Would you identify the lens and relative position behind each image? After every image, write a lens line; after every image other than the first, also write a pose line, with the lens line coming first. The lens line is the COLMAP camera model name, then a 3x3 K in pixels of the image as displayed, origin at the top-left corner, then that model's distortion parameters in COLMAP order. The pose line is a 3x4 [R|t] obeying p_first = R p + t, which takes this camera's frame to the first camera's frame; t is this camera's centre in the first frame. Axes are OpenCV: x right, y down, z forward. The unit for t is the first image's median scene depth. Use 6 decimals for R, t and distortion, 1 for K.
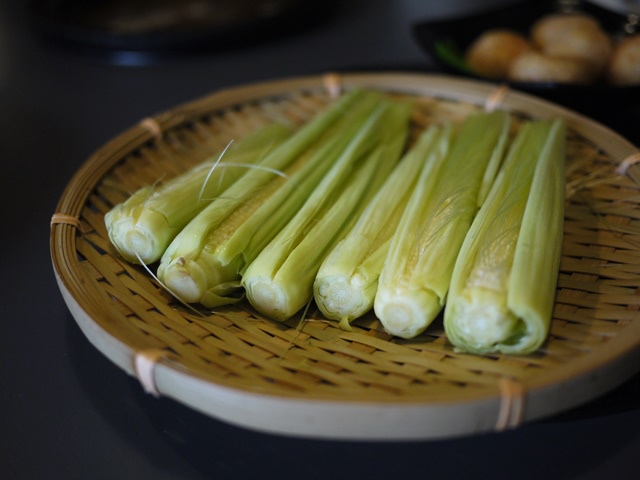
lens RADIAL K [[742.9, 0, 320.0], [0, 742.9, 240.0], [0, 0, 1]] dist [-0.027622, 0.054161]
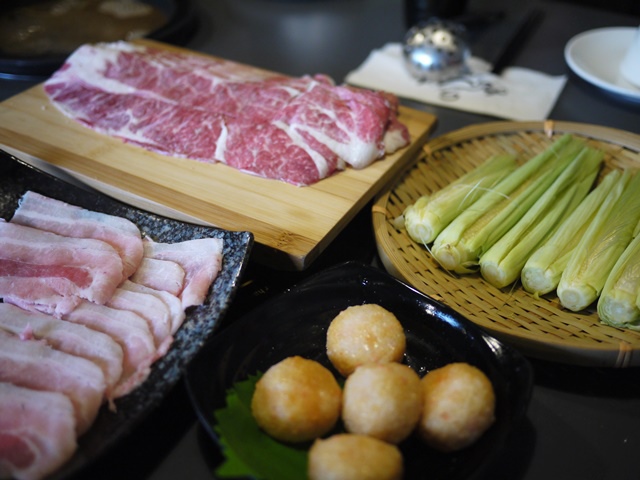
lens RADIAL K [[748.7, 0, 319.8], [0, 748.7, 219.0], [0, 0, 1]] dist [0.002513, -0.002519]
pose [[0.963337, 0.141823, -0.227747, -0.080540], [-0.126590, 0.988705, 0.080229, -0.135410], [0.236553, -0.048457, 0.970409, -0.773083]]
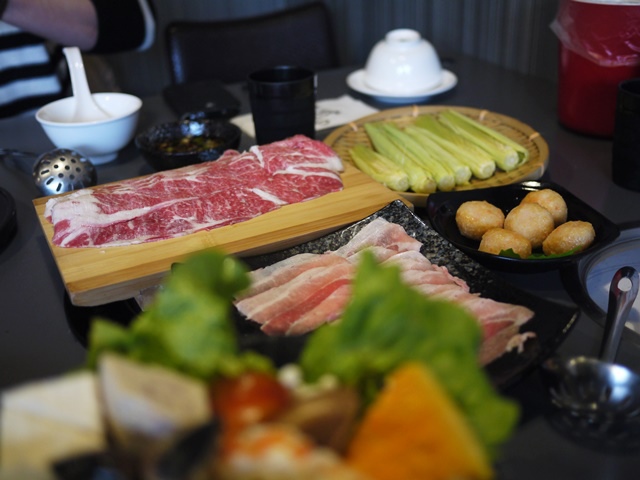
lens RADIAL K [[742.9, 0, 320.0], [0, 742.9, 240.0], [0, 0, 1]] dist [-0.027622, 0.054161]
pose [[0.731856, -0.343986, 0.588269, -2.288244], [0.392603, 0.918423, 0.048610, -0.057516], [-0.557001, 0.195381, 0.807203, -1.074835]]
